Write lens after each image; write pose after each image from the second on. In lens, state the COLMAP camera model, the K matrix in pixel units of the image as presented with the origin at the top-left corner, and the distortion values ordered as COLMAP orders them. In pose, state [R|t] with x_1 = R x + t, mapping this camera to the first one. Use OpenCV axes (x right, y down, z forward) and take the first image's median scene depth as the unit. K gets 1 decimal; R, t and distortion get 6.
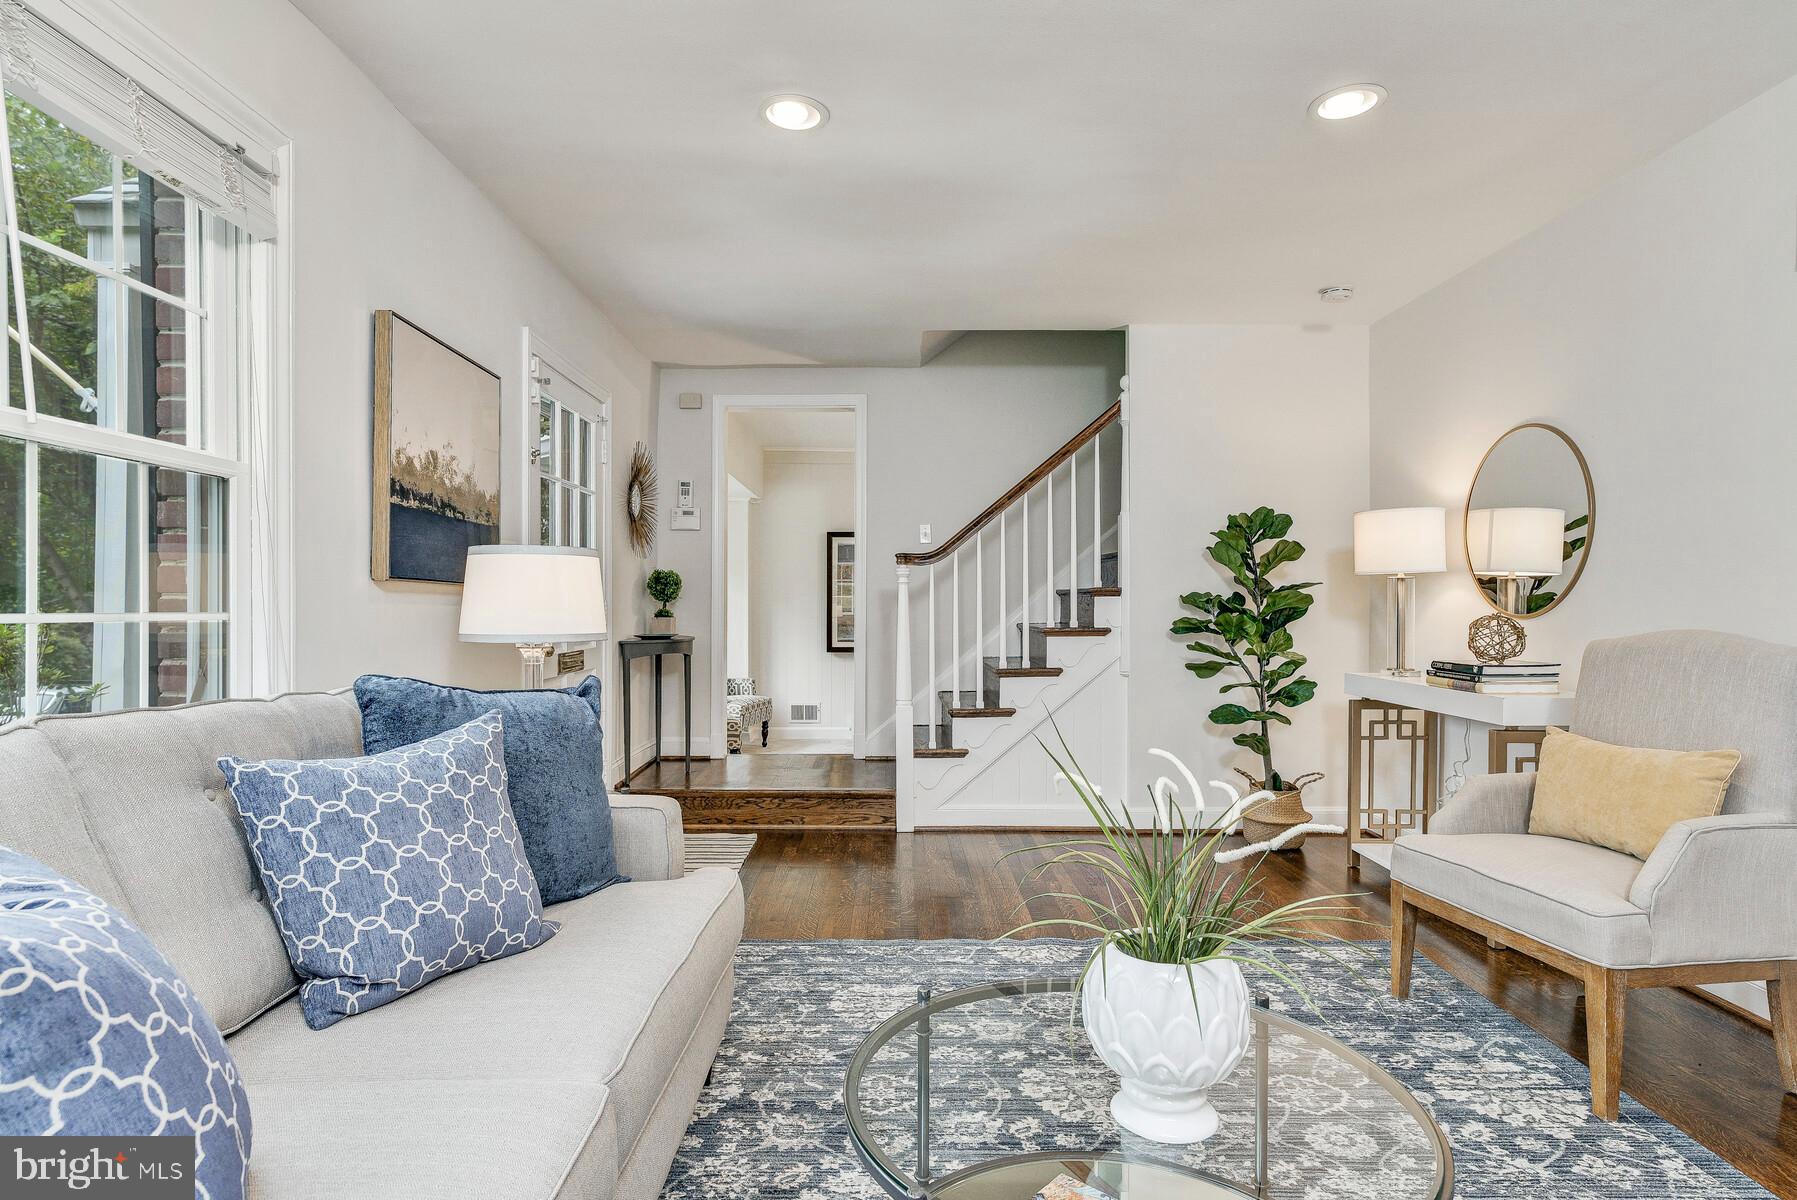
lens RADIAL K [[1047.5, 0, 898.5], [0, 1047.5, 600.0], [0, 0, 1]] dist [0.000127, -0.000066]
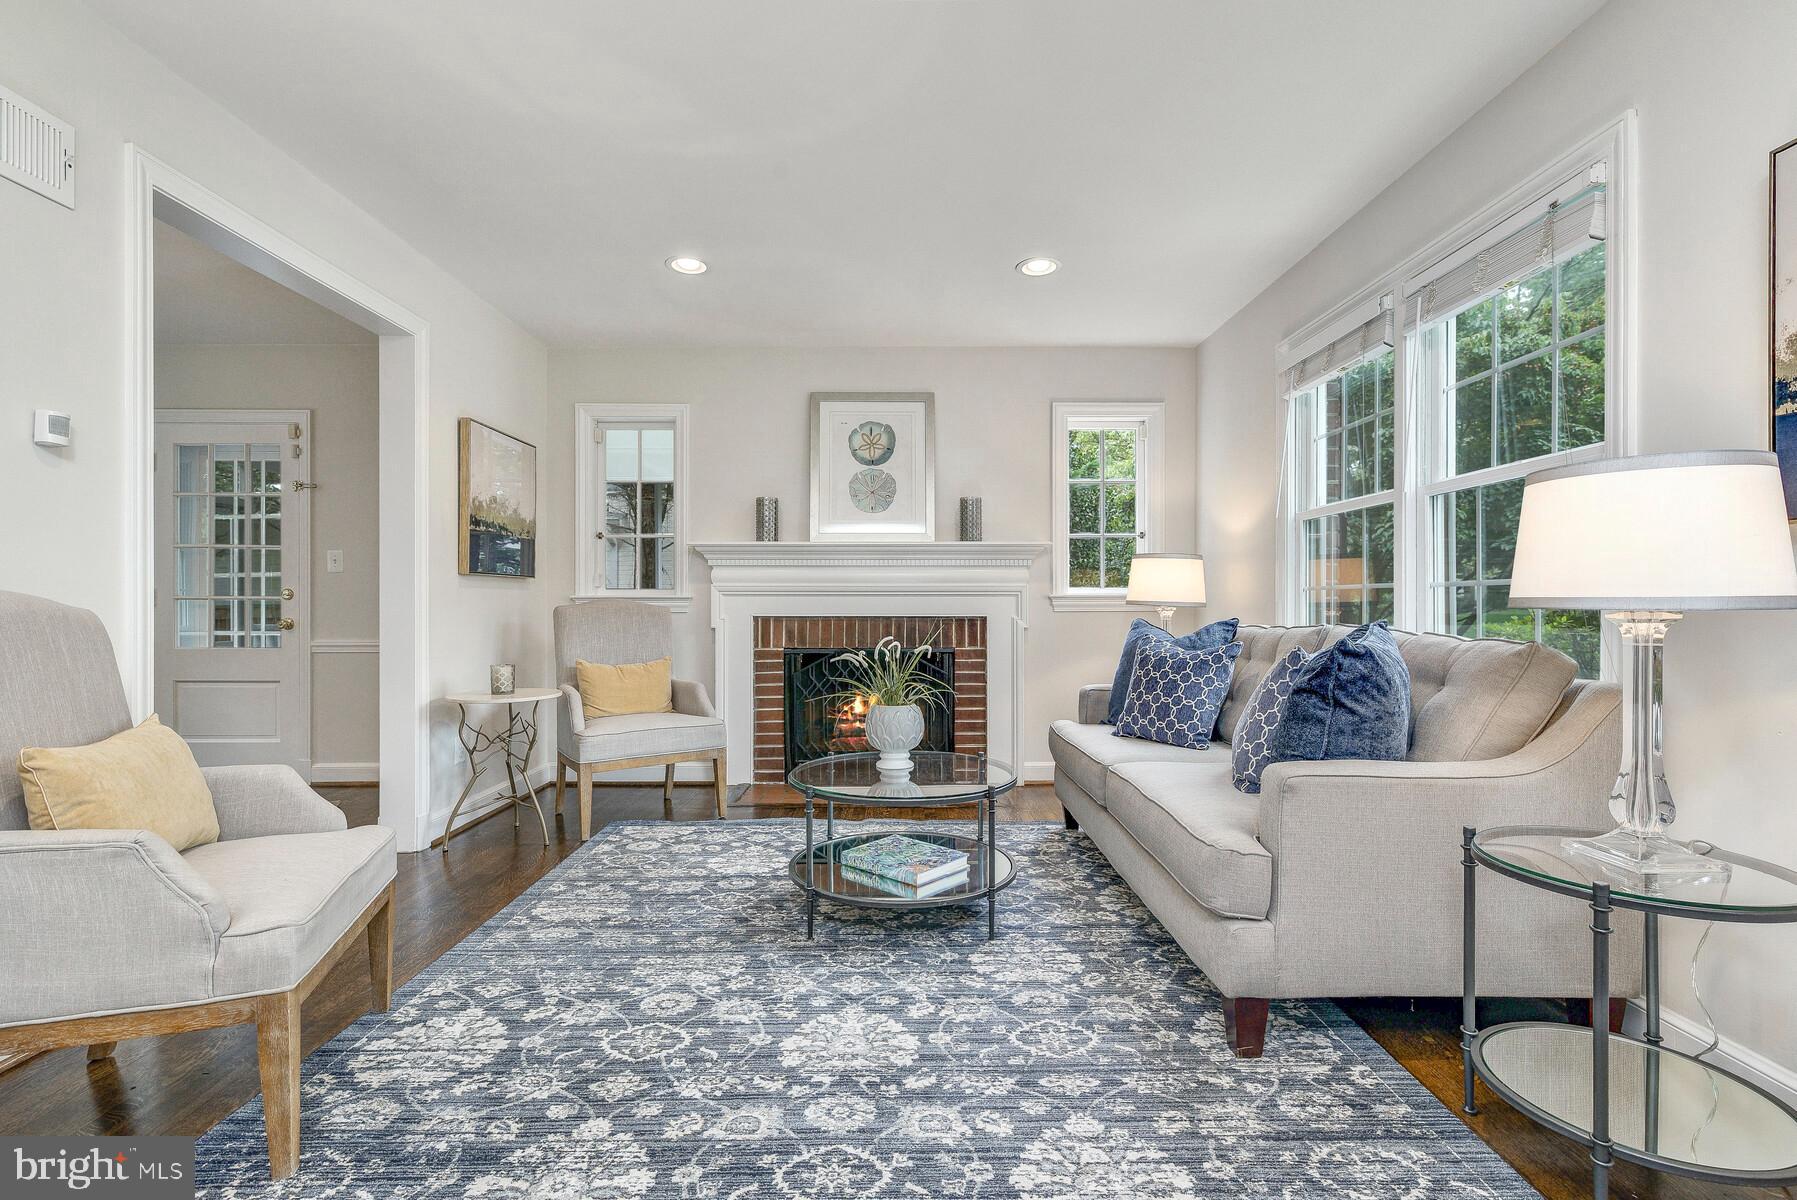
lens RADIAL K [[868.4, 0, 898.5], [0, 868.4, 600.0], [0, 0, 1]] dist [0.000463, 0.000061]
pose [[-0.999990, -0.002124, 0.004038, 0.133823], [-0.002161, 0.999956, -0.009173, 0.045427], [-0.004018, -0.009181, -0.999950, 1.852218]]
